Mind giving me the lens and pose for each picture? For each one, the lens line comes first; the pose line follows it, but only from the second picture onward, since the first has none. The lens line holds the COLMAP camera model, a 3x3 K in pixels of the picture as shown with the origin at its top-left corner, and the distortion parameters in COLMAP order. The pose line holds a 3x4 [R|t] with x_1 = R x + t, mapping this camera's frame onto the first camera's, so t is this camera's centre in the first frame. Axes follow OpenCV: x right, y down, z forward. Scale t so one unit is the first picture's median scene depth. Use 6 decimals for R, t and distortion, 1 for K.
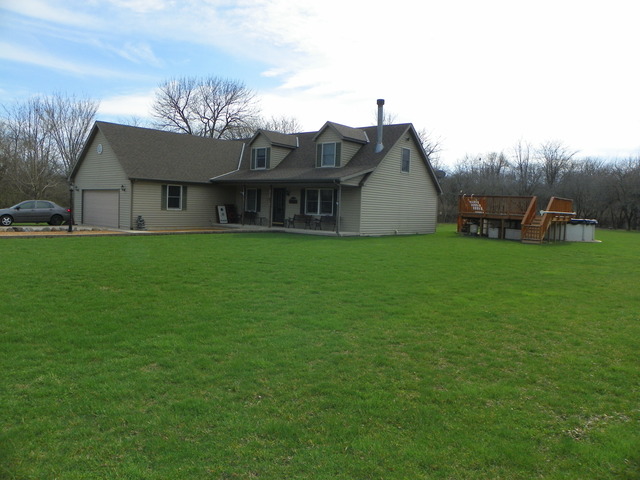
lens RADIAL K [[478.2, 0, 320.0], [0, 478.2, 240.0], [0, 0, 1]] dist [-0.080722, 0.009484]
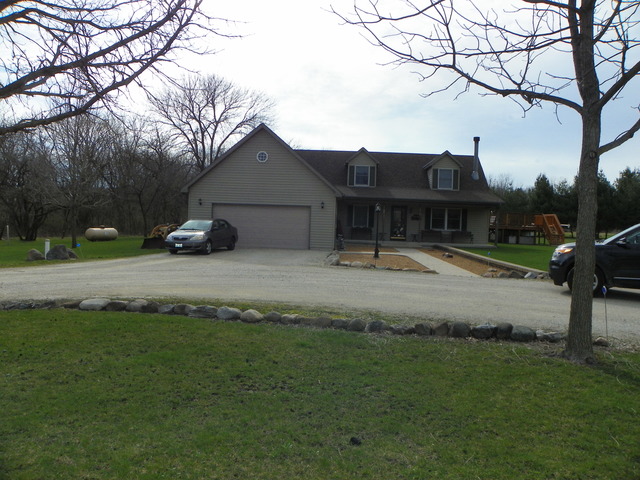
lens RADIAL K [[478.2, 0, 320.0], [0, 478.2, 240.0], [0, 0, 1]] dist [-0.080722, 0.009484]
pose [[0.802084, -0.034595, 0.596208, -0.943360], [0.044474, 0.999009, -0.001863, -0.039508], [-0.595553, 0.028010, 0.802828, 0.245874]]
